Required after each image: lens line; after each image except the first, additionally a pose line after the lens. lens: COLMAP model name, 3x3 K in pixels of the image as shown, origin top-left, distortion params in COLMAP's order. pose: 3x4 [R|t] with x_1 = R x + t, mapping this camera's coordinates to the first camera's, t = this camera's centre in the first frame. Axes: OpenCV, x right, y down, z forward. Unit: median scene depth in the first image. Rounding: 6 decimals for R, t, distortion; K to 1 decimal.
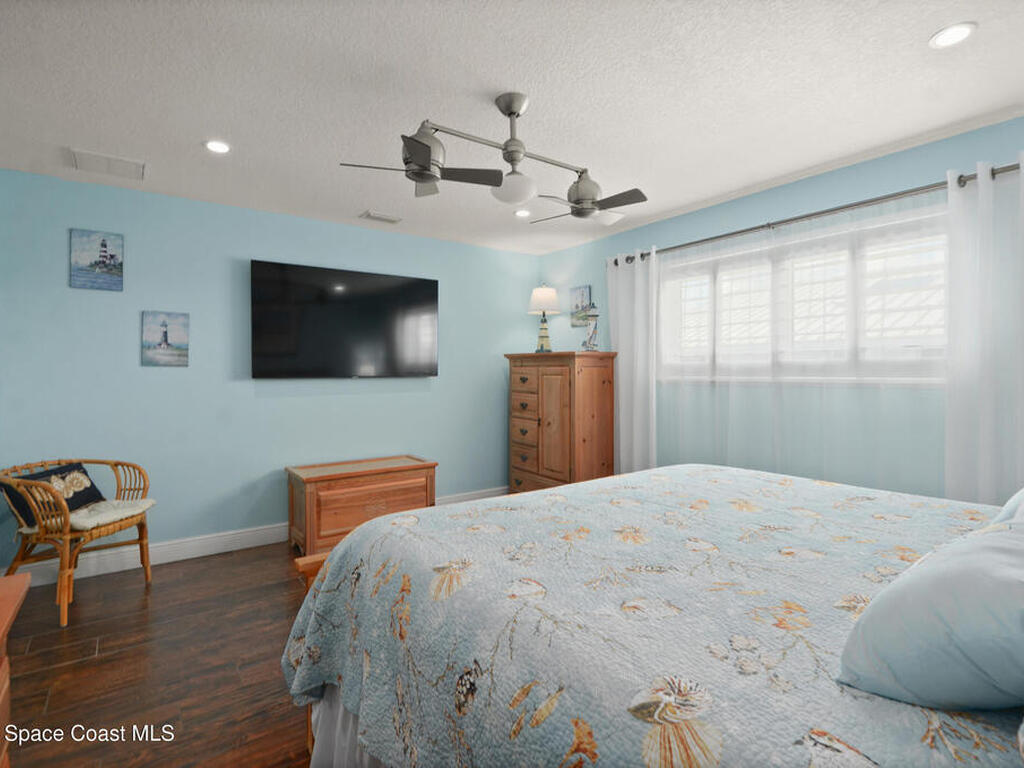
lens RADIAL K [[540.3, 0, 513.3], [0, 540.3, 407.7], [0, 0, 1]] dist [0.001336, 0.000097]
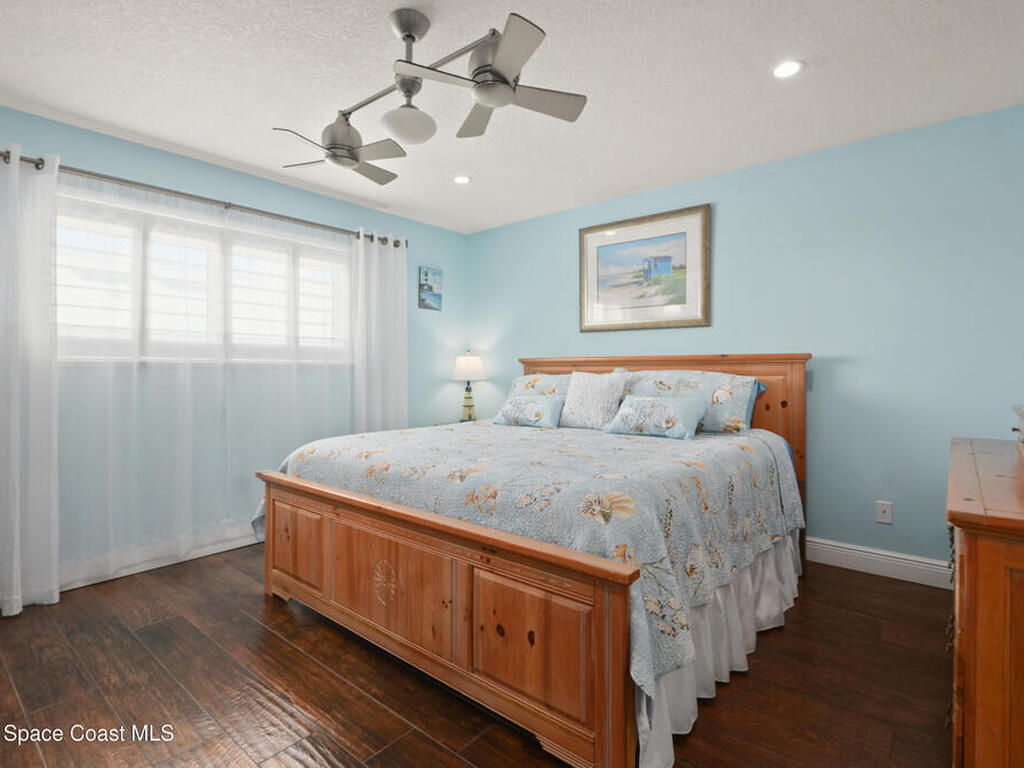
lens RADIAL K [[499.6, 0, 511.7], [0, 499.6, 370.0], [0, 0, 1]] dist [-0.001006, -0.000270]
pose [[-0.215879, -0.009313, 0.976376, -0.514759], [0.044469, 0.998823, 0.019360, -0.030931], [-0.975407, 0.047598, -0.215210, 0.686450]]
